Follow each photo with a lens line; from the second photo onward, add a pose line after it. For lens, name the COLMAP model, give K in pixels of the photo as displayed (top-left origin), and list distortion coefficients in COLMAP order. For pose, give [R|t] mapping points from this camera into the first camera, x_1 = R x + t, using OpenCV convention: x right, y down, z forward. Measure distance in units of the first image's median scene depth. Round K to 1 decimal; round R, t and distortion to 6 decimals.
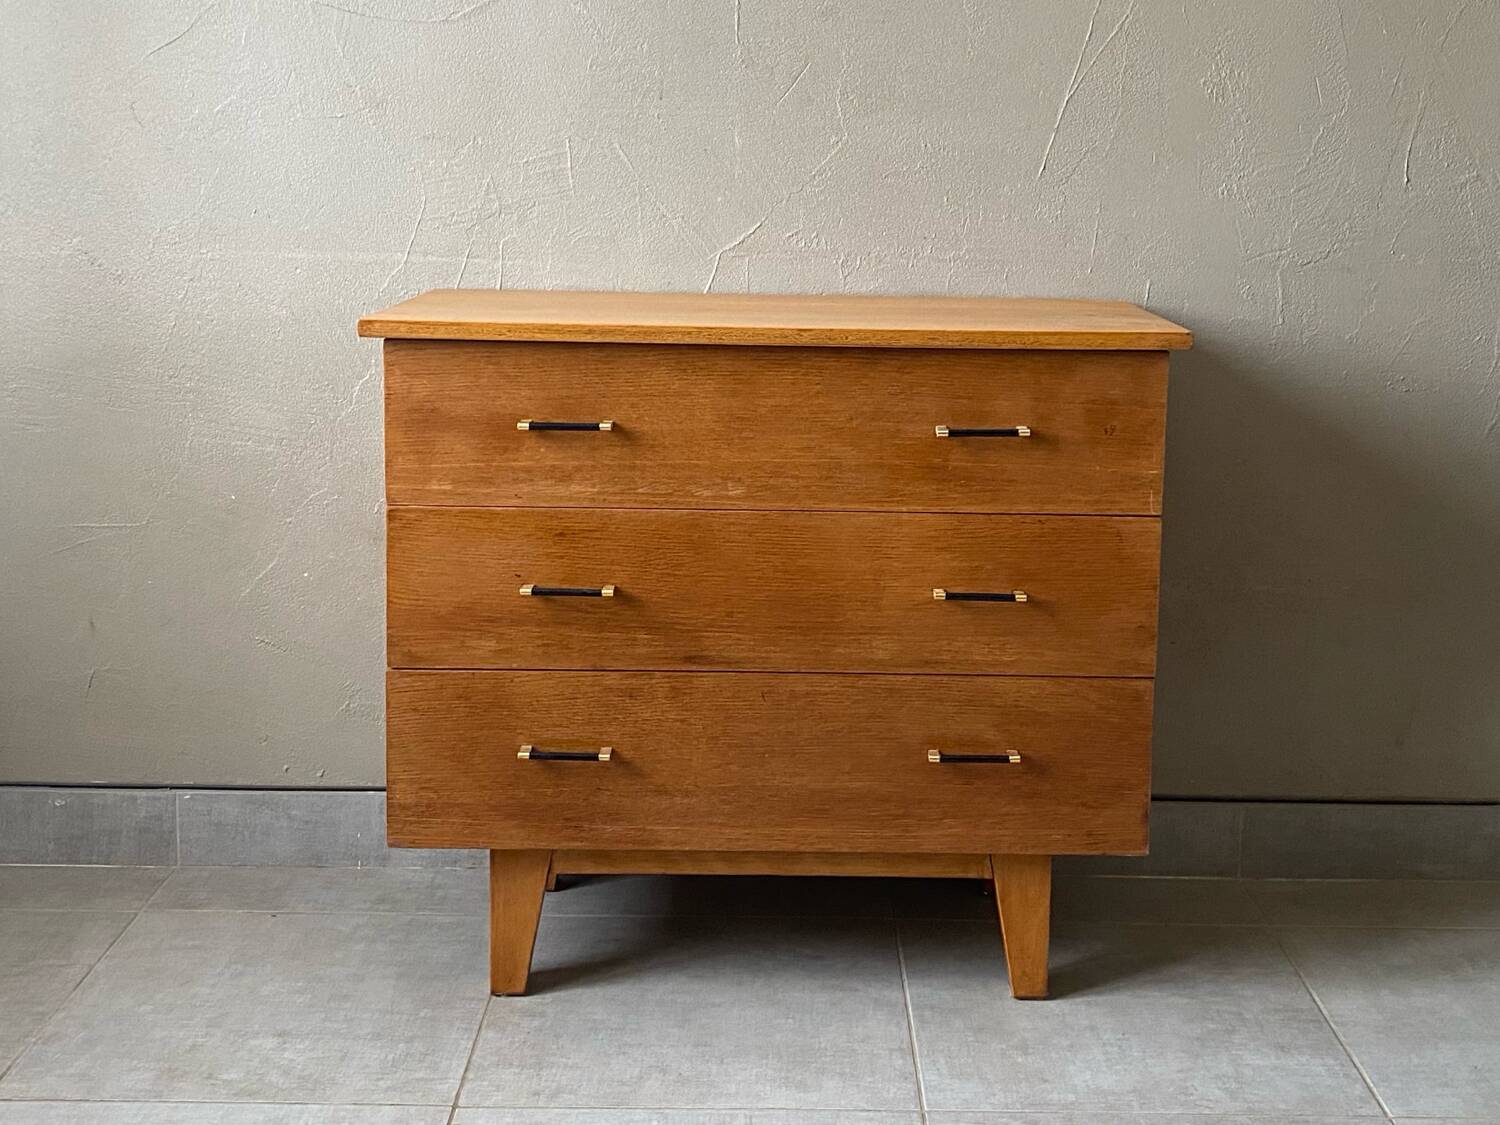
lens RADIAL K [[1903.7, 0, 804.4], [0, 1903.7, 404.7], [0, 0, 1]] dist [0.179770, -0.468857]
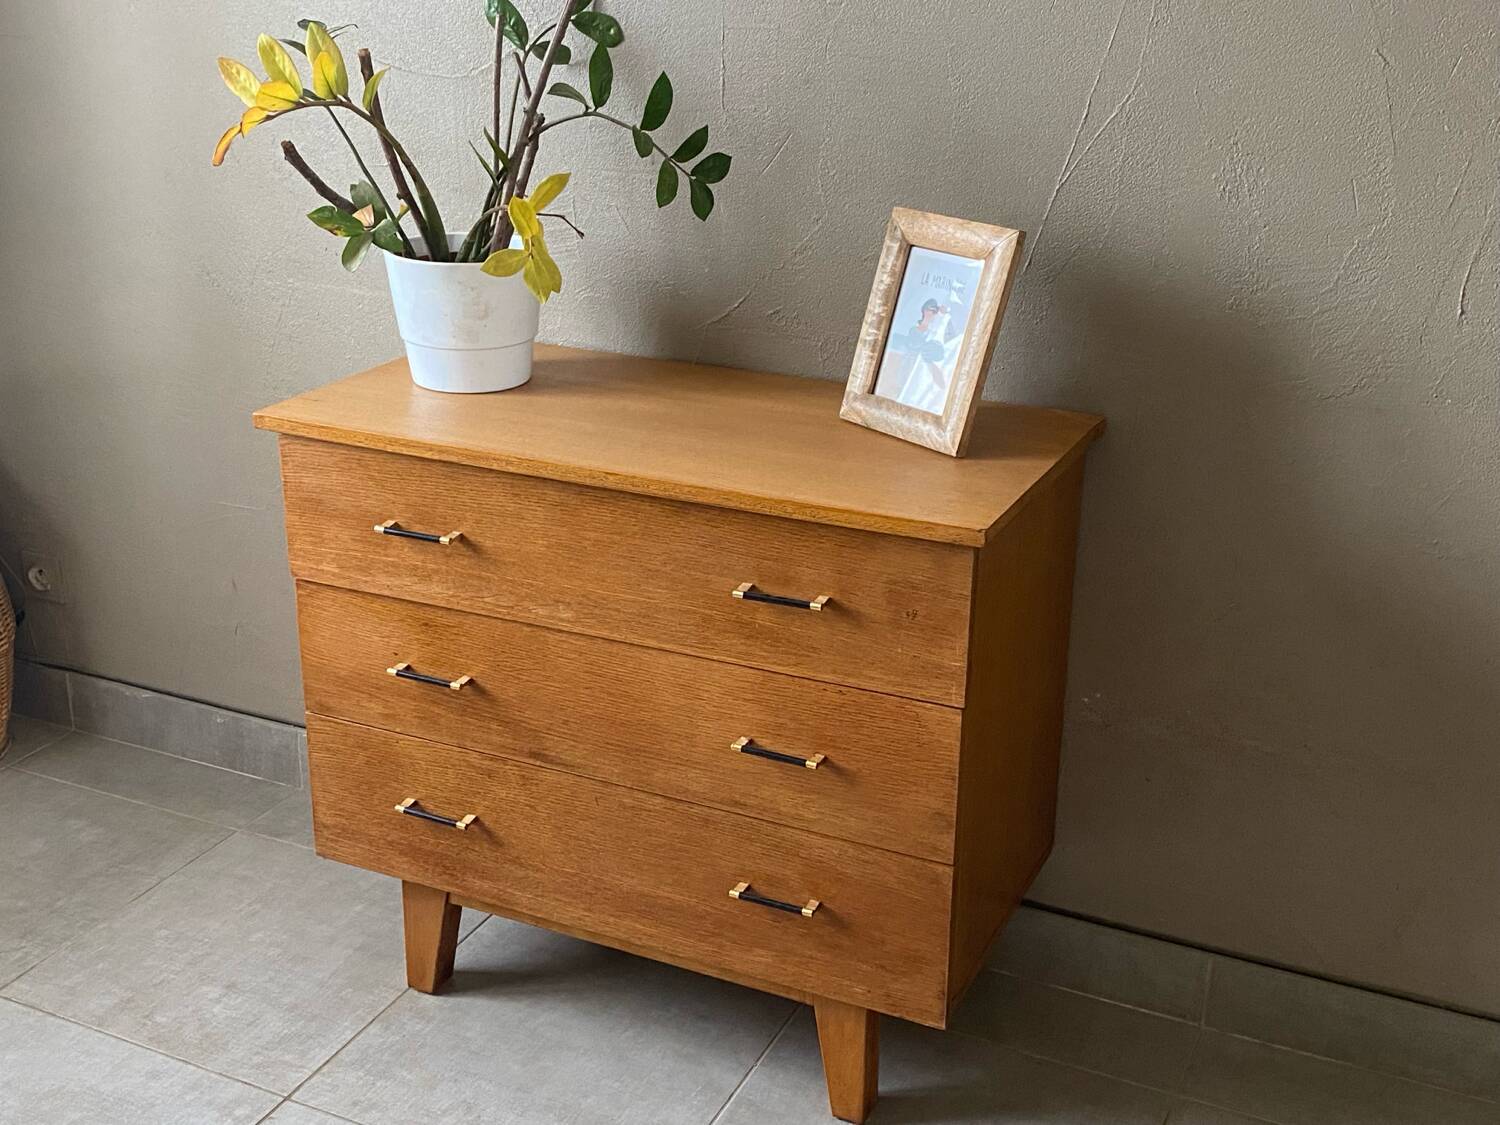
lens RADIAL K [[1786.8, 0, 720.2], [0, 1786.8, 568.7], [0, 0, 1]] dist [0.209837, -0.624628]
pose [[0.895243, 0.150394, -0.419429, 0.430446], [-0.053372, 0.970733, 0.234154, -0.203735], [0.442370, -0.187239, 0.877069, 0.191244]]
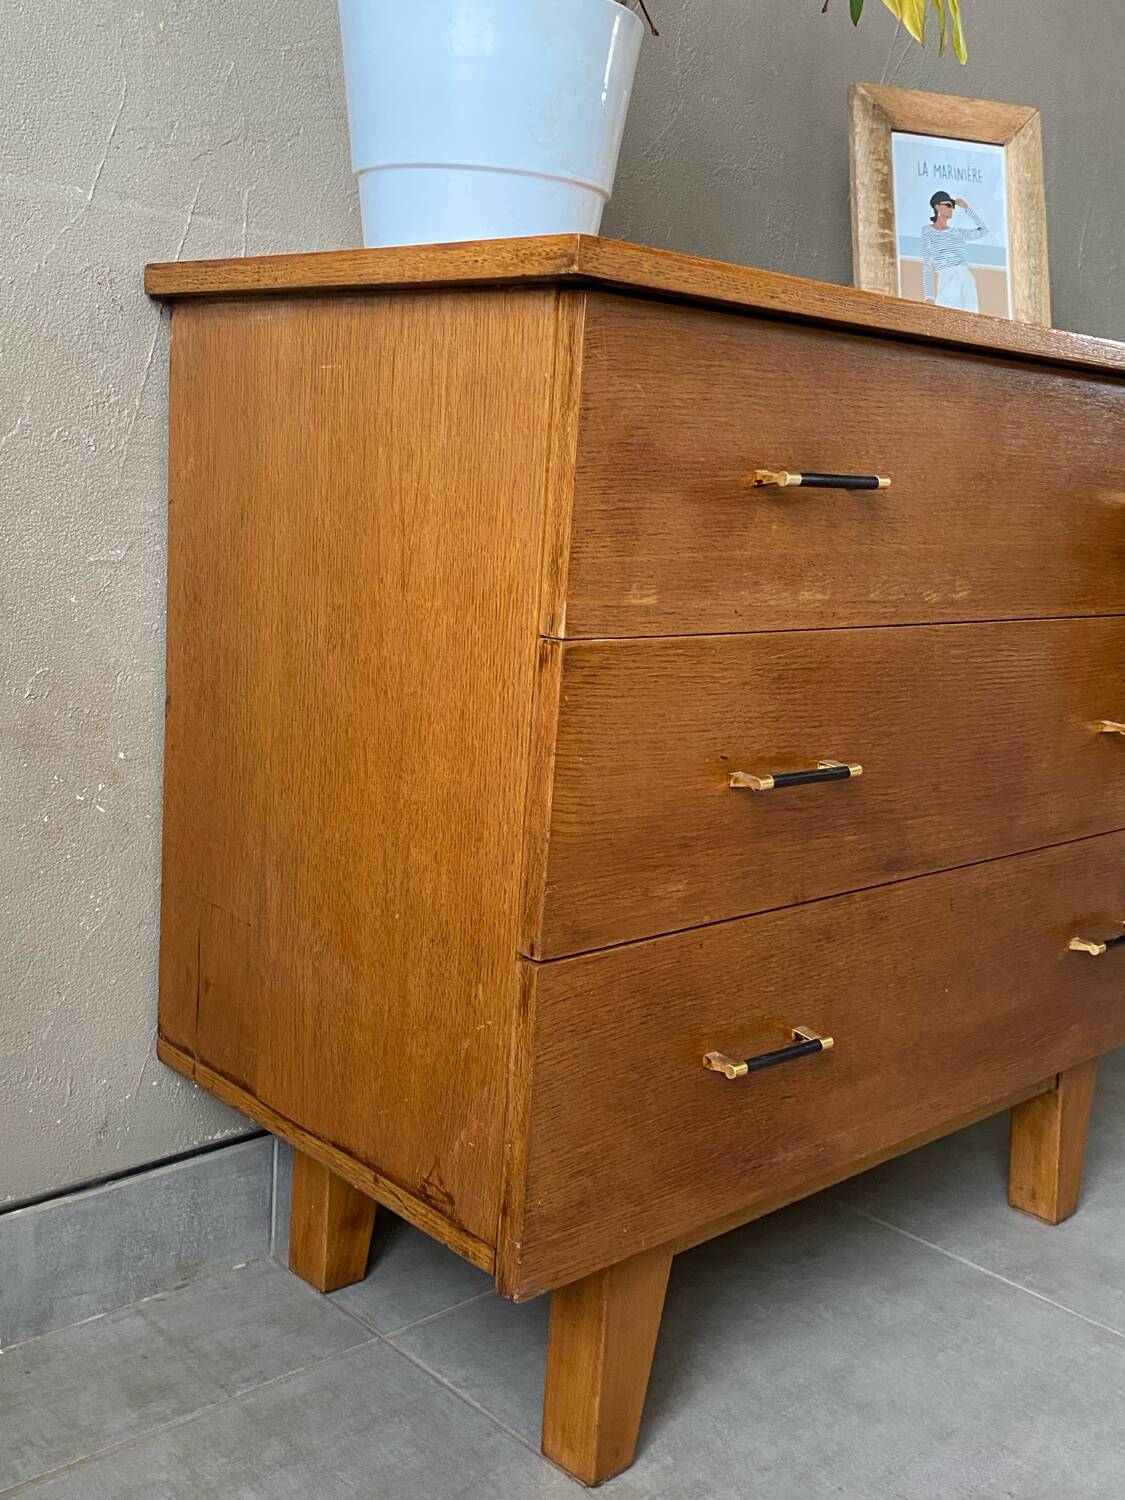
lens RADIAL K [[1550.9, 0, 583.8], [0, 1550.9, 748.5], [0, 0, 1]] dist [0.157422, -0.385323]
pose [[0.729850, -0.092739, 0.677288, -0.477929], [0.038895, 0.994784, 0.094300, 0.041916], [-0.682500, -0.042481, 0.729650, 0.688850]]
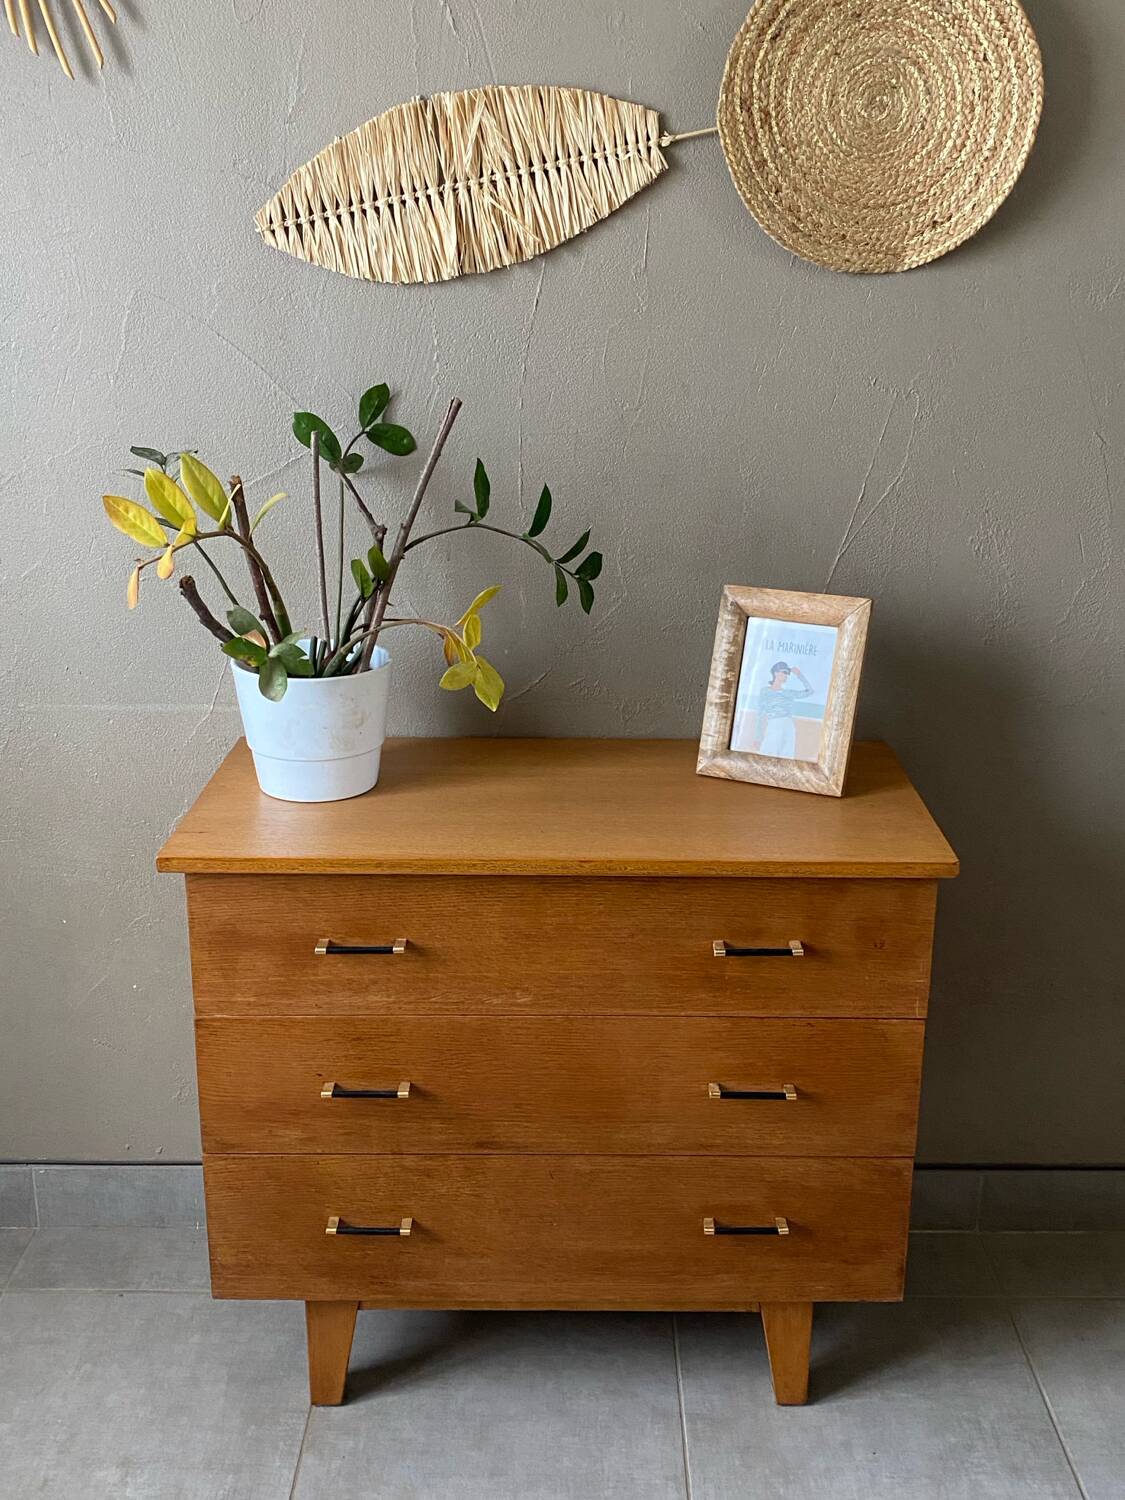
lens RADIAL K [[1539.4, 0, 580.6], [0, 1539.4, 745.5], [0, 0, 1]] dist [0.162786, -0.396160]
pose [[0.999972, -0.004272, -0.006214, 0.001723], [0.005284, 0.984875, 0.173189, -0.237183], [0.005380, -0.173216, 0.984869, 0.176305]]
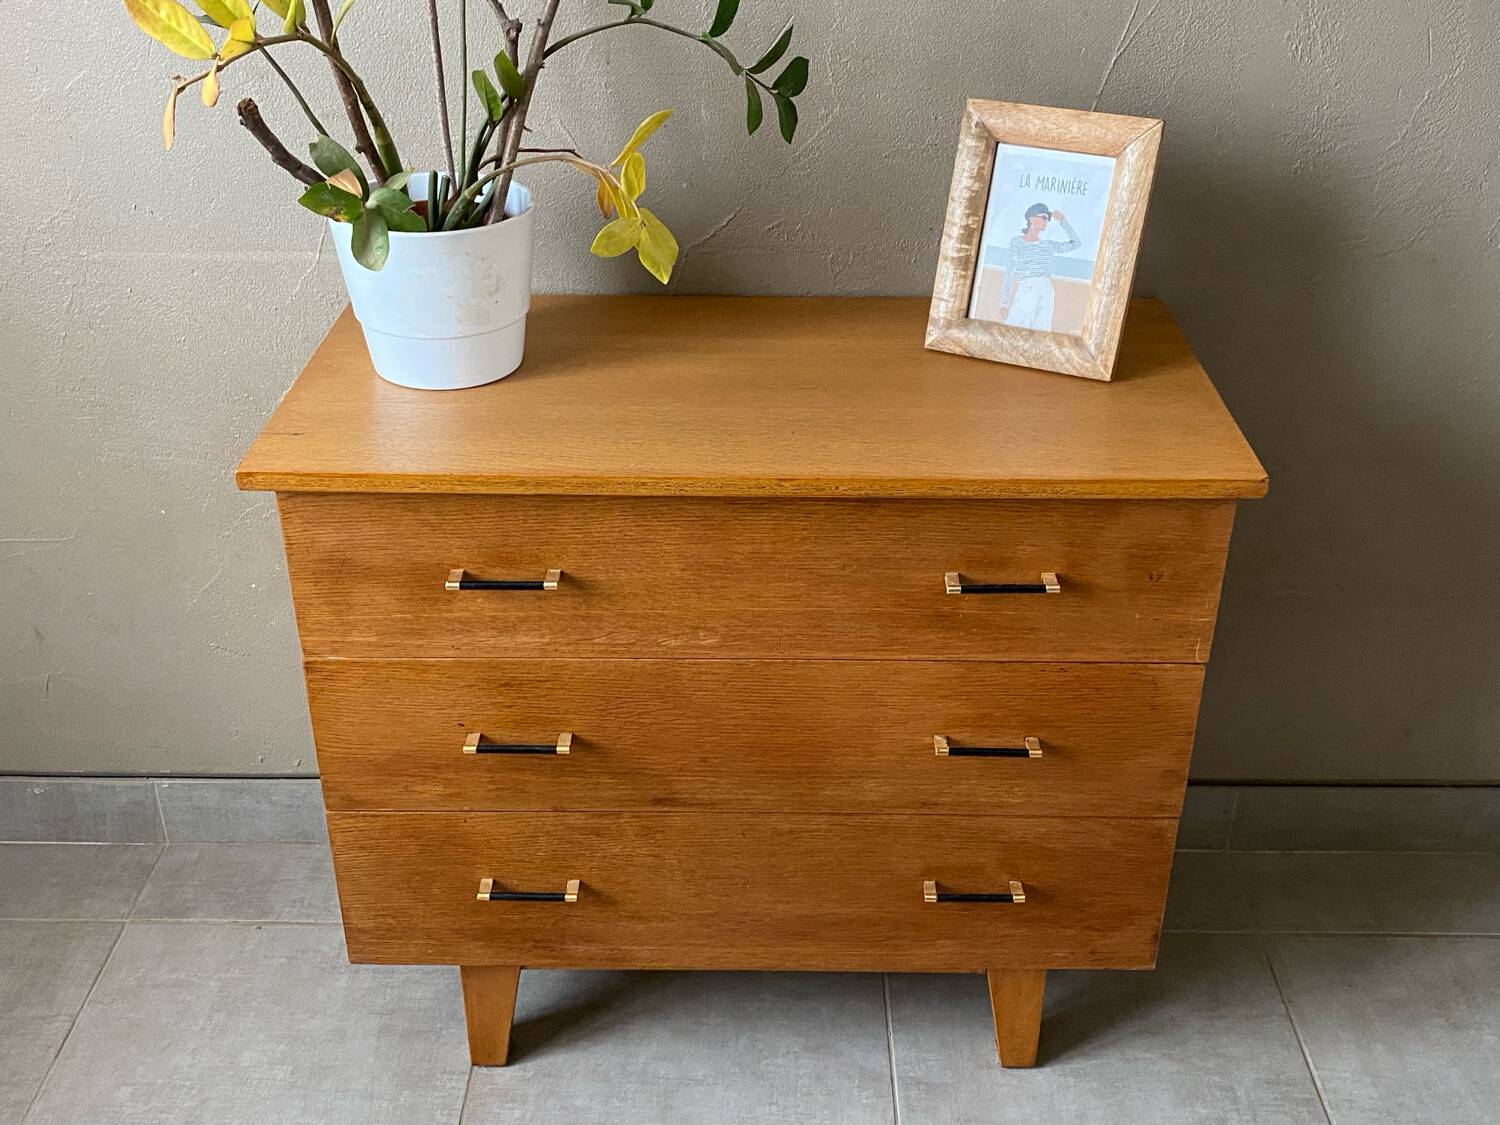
lens RADIAL K [[1550.9, 0, 755.7], [0, 1550.9, 542.5], [0, 0, 1]] dist [0.157422, -0.385323]
pose [[0.999775, -0.001380, -0.021165, 0.000344], [0.008981, 0.931555, 0.363490, -0.244068], [0.019215, -0.363598, 0.931358, 0.360491]]
